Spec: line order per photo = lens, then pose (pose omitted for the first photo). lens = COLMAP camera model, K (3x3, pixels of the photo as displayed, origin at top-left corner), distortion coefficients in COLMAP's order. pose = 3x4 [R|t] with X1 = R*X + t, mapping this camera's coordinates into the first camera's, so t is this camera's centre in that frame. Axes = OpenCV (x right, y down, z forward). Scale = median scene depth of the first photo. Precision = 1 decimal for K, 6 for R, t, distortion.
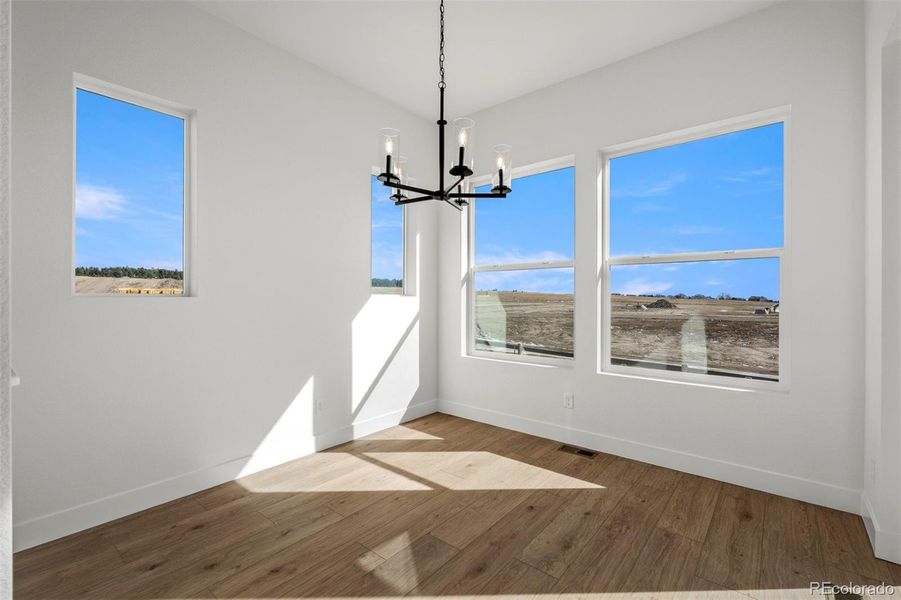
lens RADIAL K [[397.5, 0, 448.9], [0, 397.5, 301.3], [0, 0, 1]] dist [-0.001052, -0.001133]
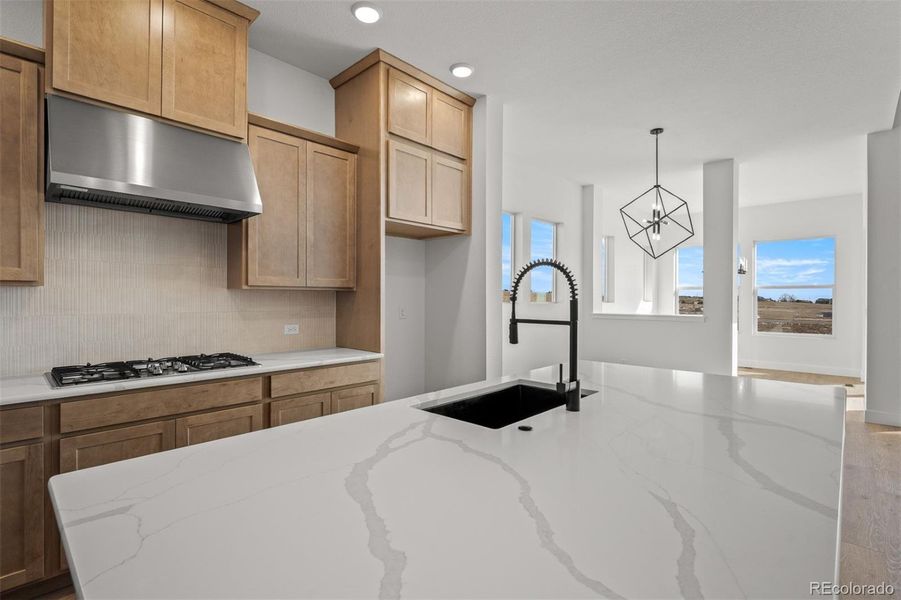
lens RADIAL K [[426.0, 0, 448.7], [0, 426.0, 301.3], [0, 0, 1]] dist [-0.002507, -0.000276]
pose [[0.997919, 0.004152, -0.064342, -0.078406], [-0.004353, 0.999986, -0.002987, 0.000063], [0.064329, 0.003261, 0.997923, -0.103522]]
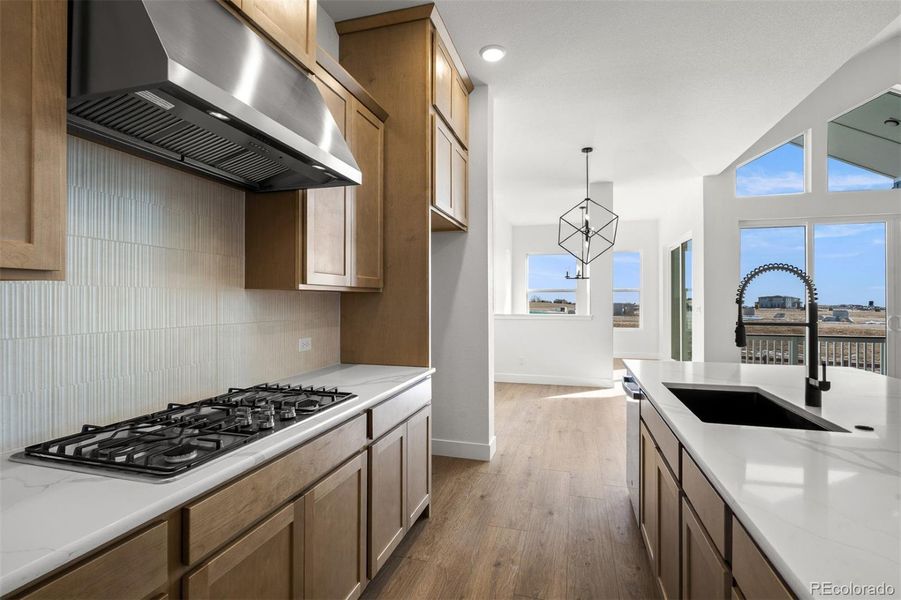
lens RADIAL K [[437.5, 0, 448.7], [0, 437.5, 298.9], [0, 0, 1]] dist [0.001388, 0.000827]
pose [[0.916378, 0.001533, 0.400310, -0.109917], [0.003709, 0.999917, -0.012320, -0.000188], [-0.400296, 0.012774, 0.916297, -0.092422]]
